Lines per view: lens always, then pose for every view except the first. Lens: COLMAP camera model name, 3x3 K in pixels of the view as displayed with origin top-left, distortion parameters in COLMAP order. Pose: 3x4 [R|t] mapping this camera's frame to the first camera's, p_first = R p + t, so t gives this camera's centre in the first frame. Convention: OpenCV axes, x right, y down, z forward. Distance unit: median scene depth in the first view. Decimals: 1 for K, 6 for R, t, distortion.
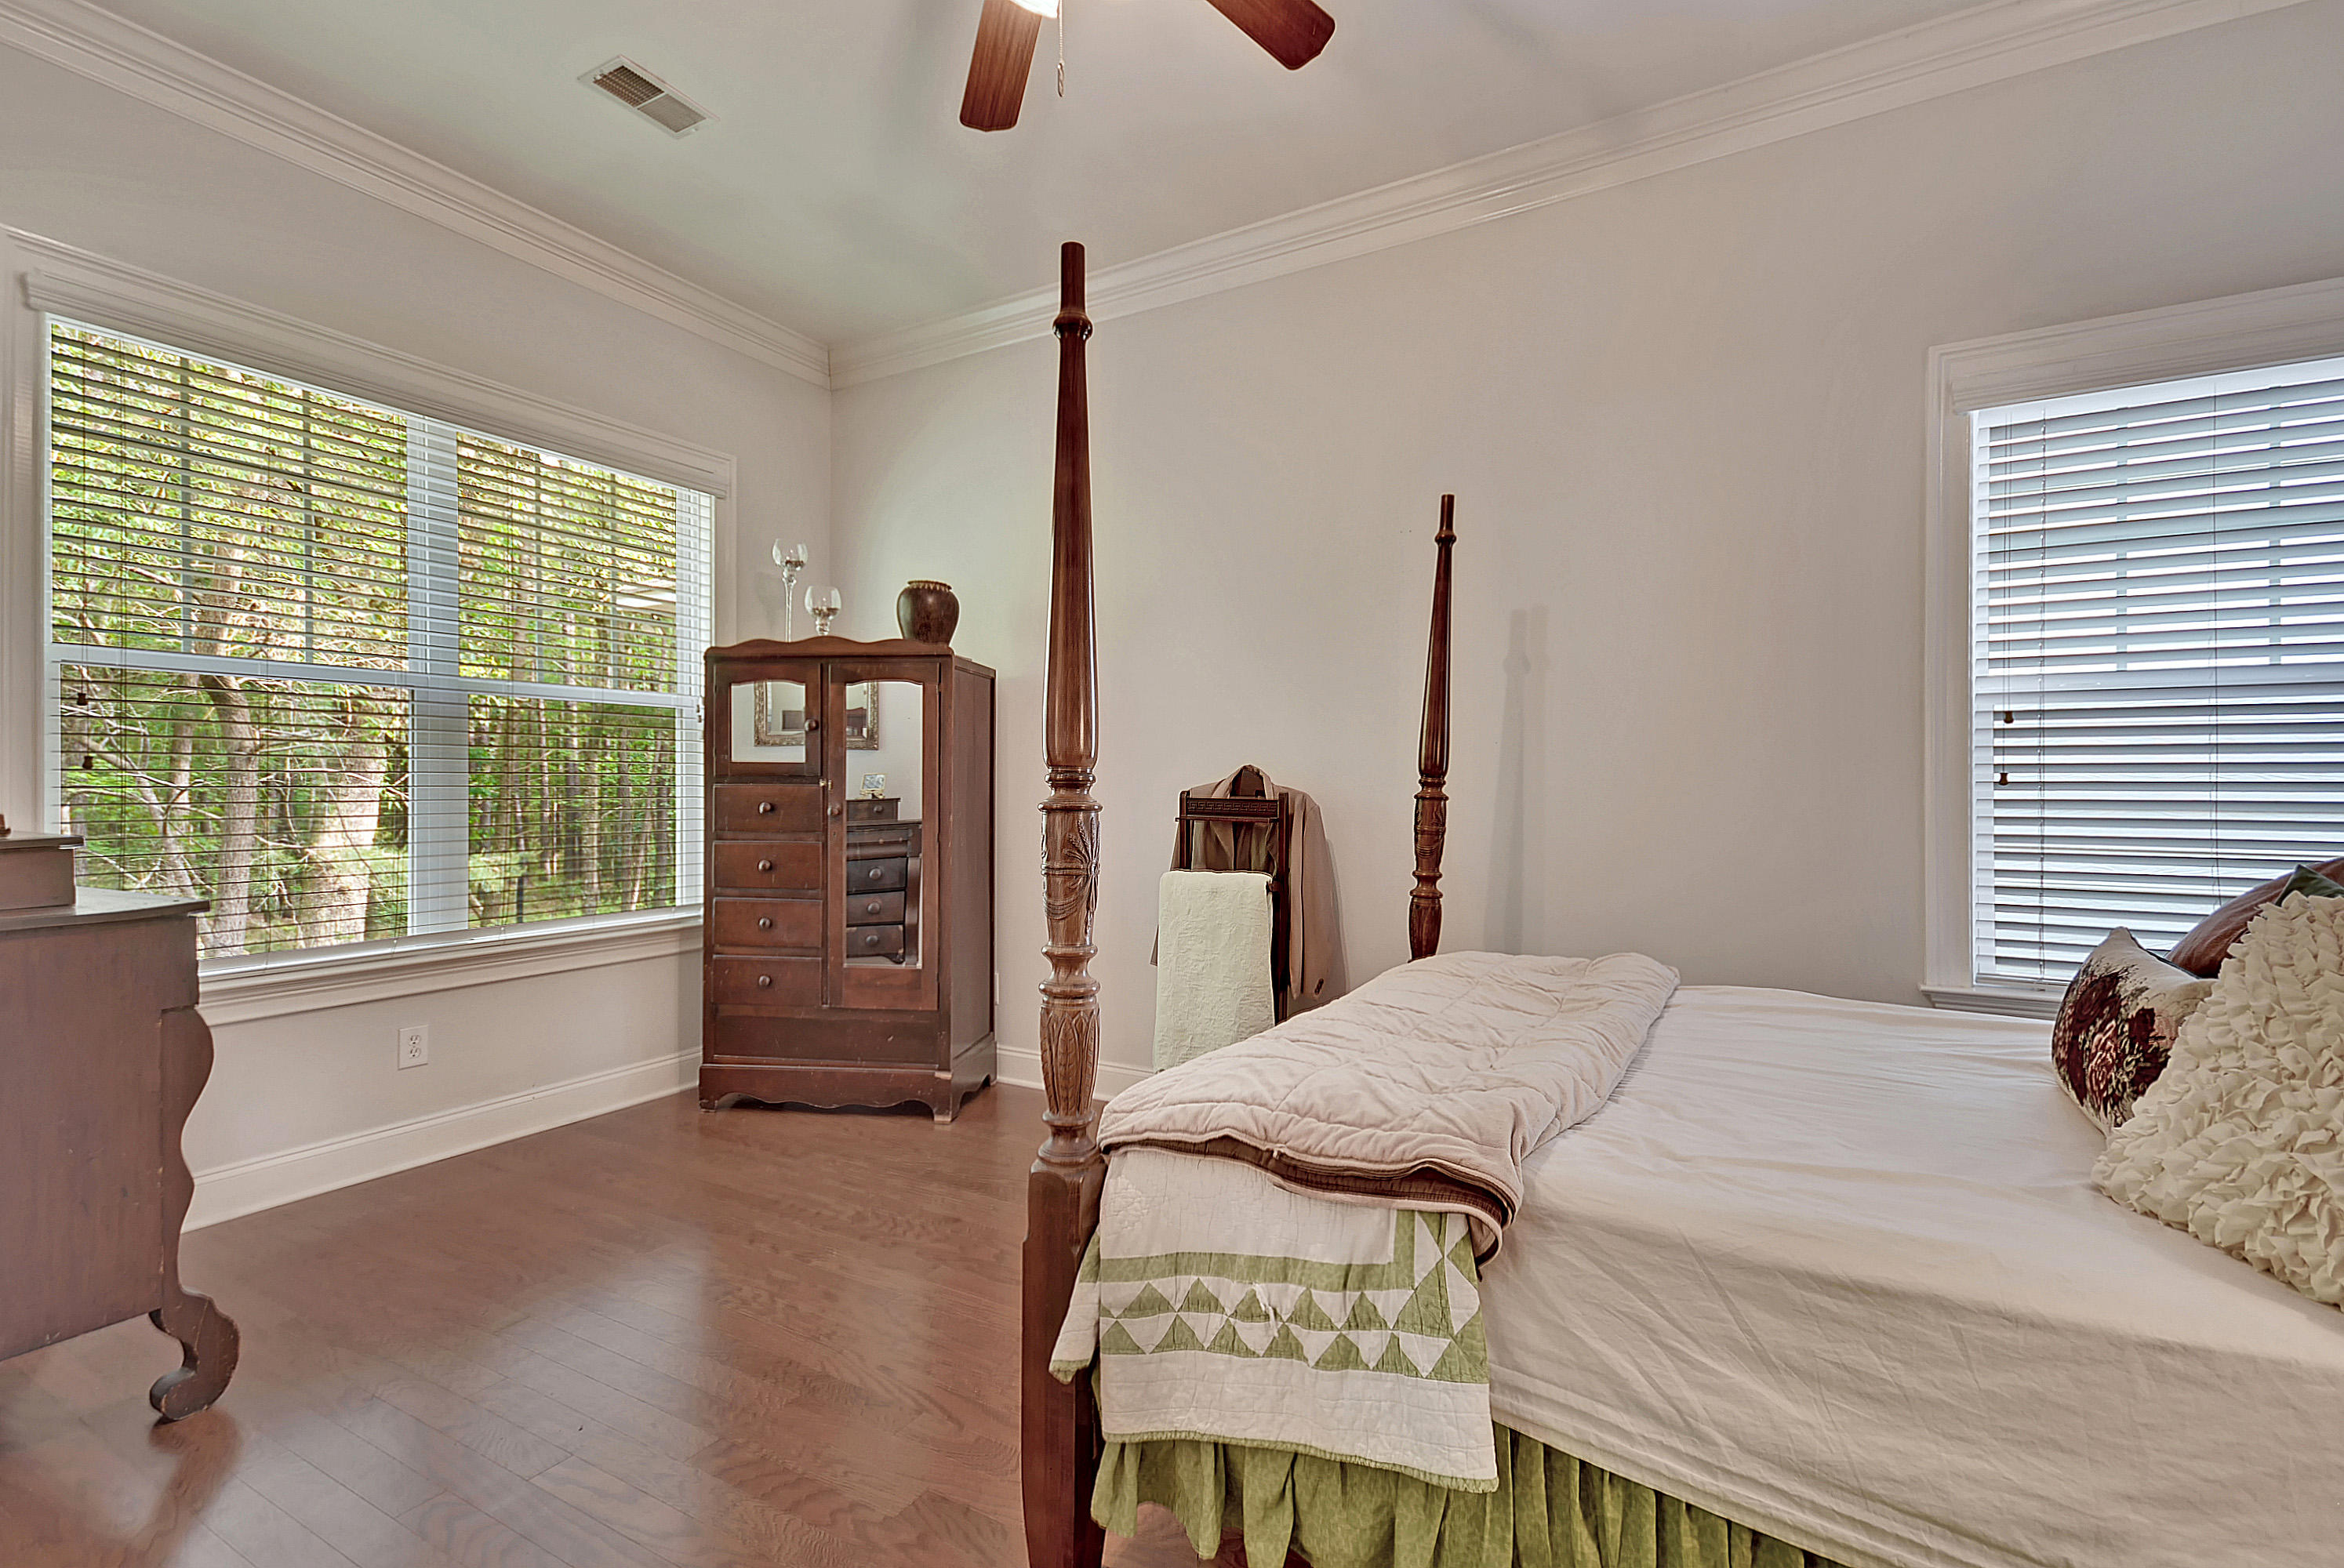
lens RADIAL K [[1057.1, 0, 1176.4], [0, 1057.1, 781.3], [0, 0, 1]] dist [0.010623, 0.000105]
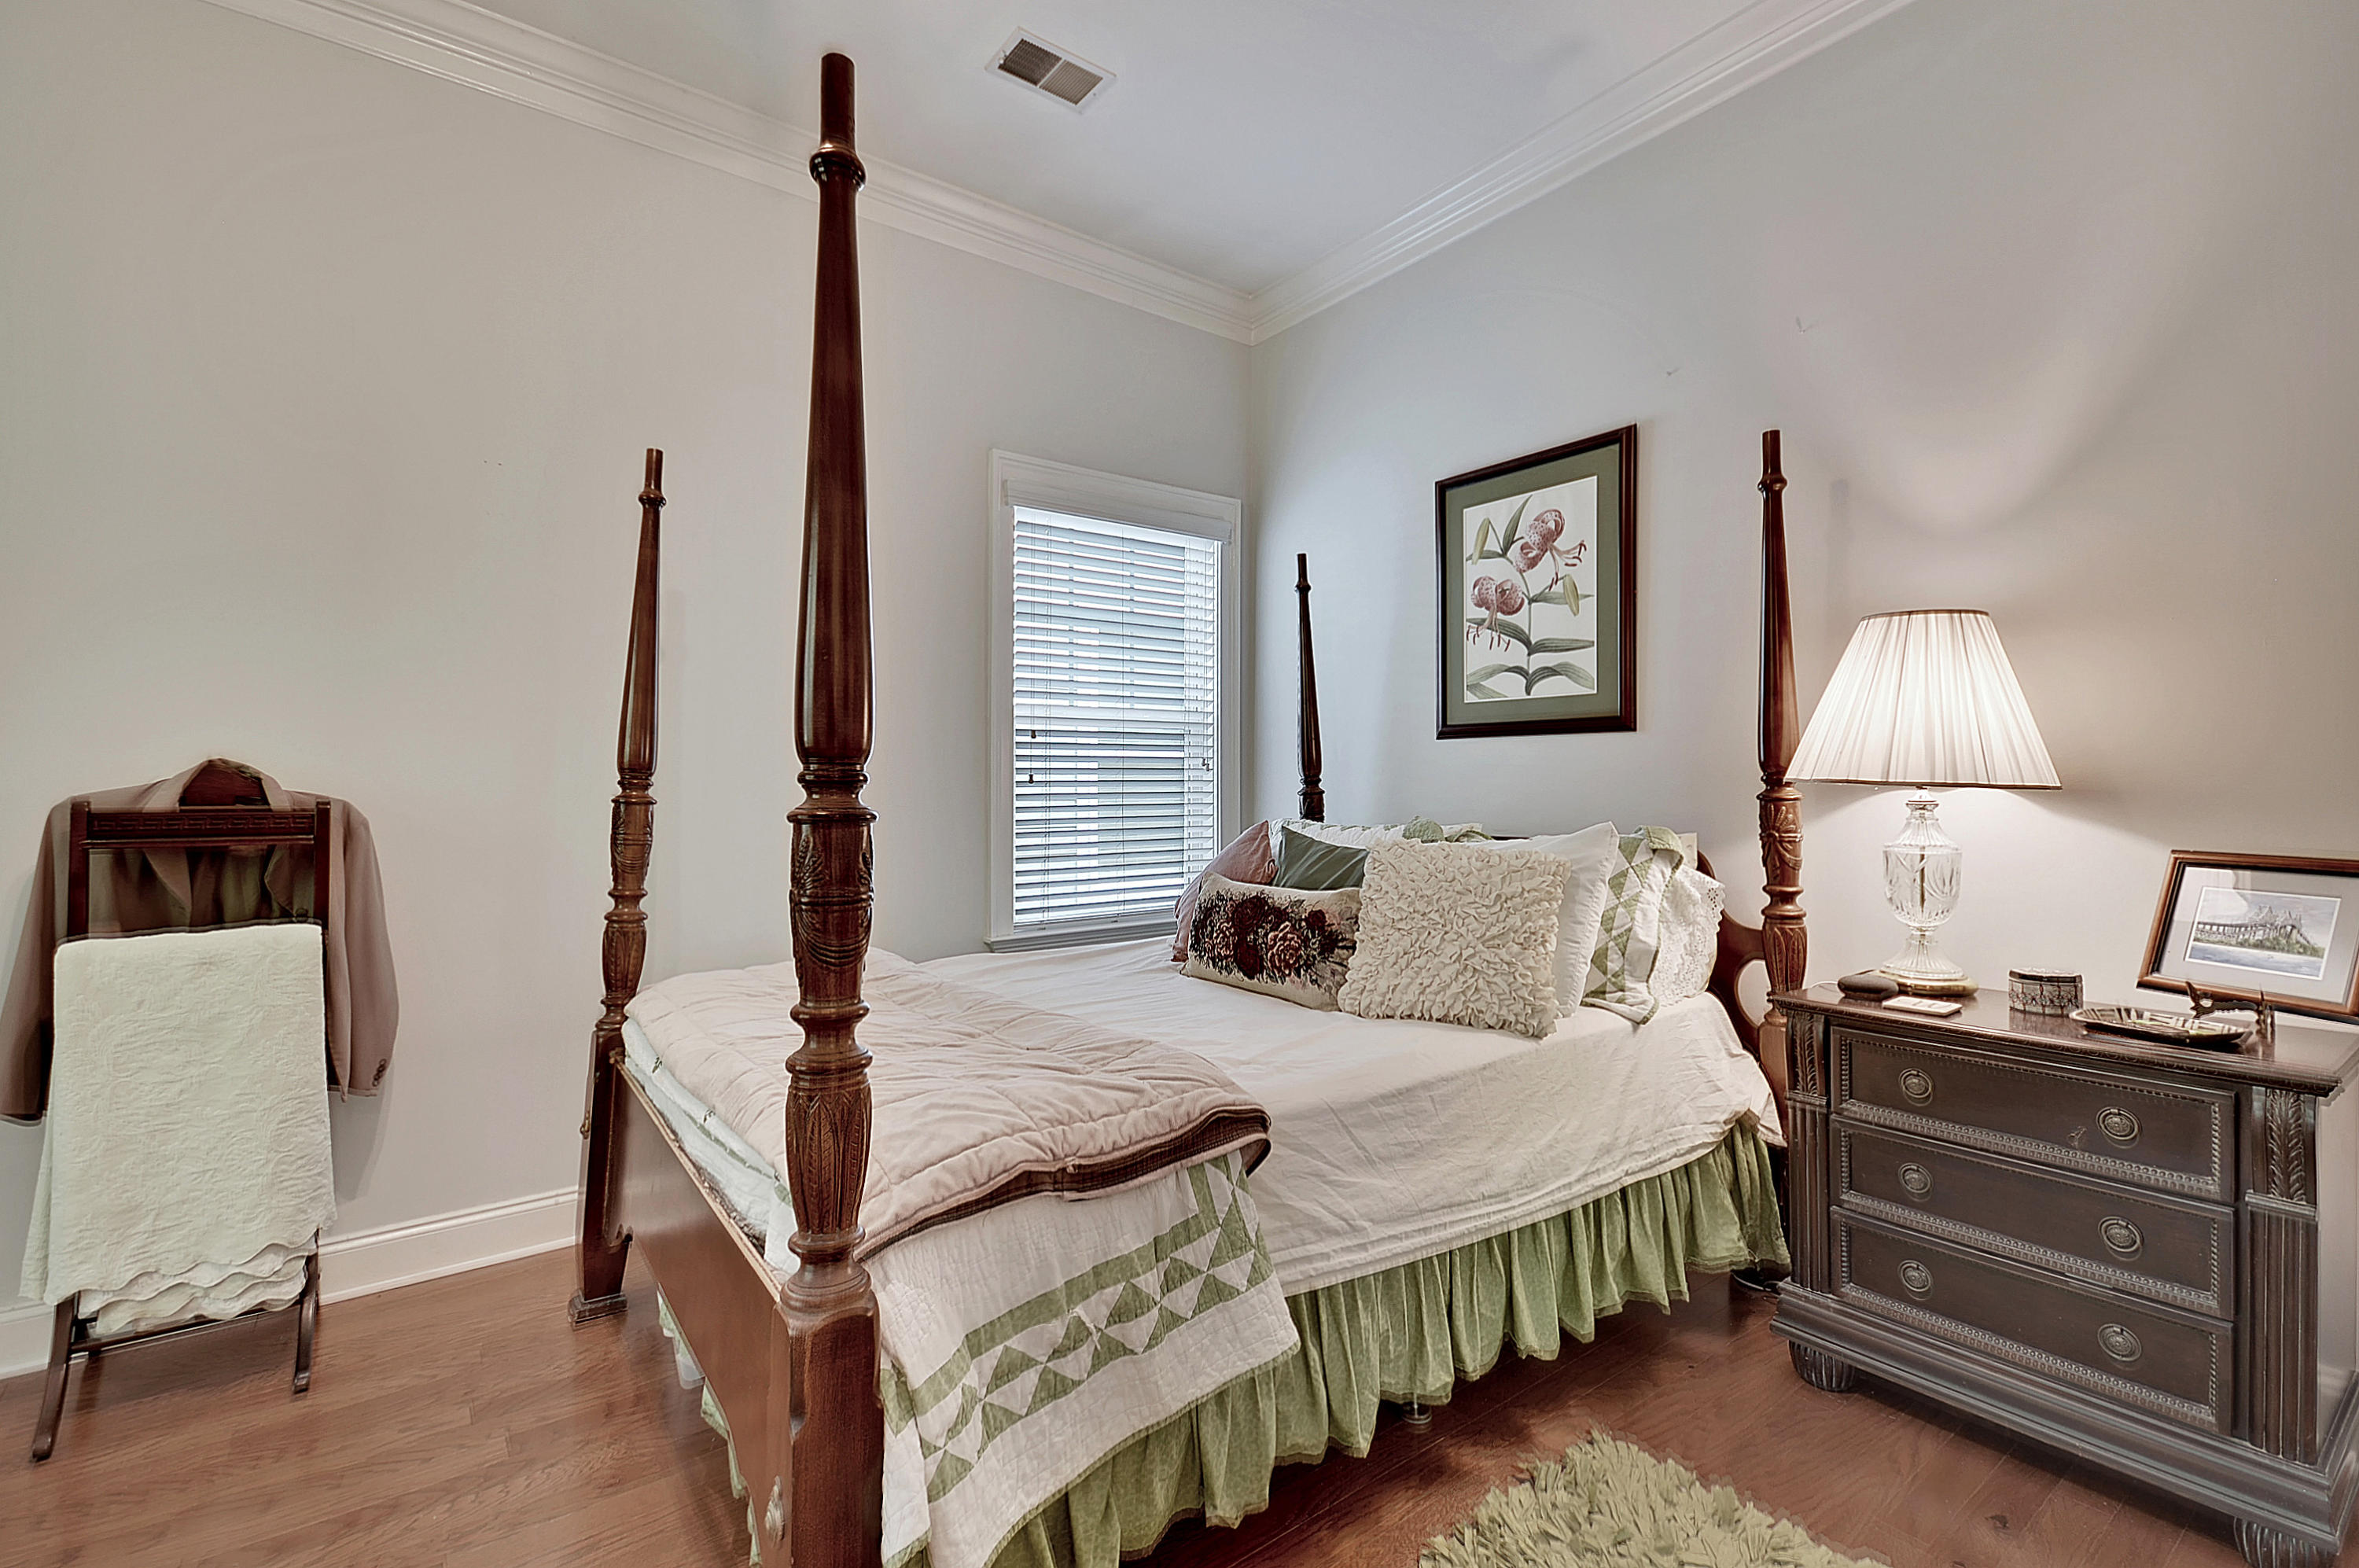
lens RADIAL K [[1062.2, 0, 1187.3], [0, 1062.2, 784.5], [0, 0, 1]] dist [0.001453, -0.001978]
pose [[0.373836, -0.005395, 0.927479, -0.745272], [0.004279, 0.999982, 0.004092, 0.000587], [-0.927485, 0.002439, 0.373852, 0.533636]]
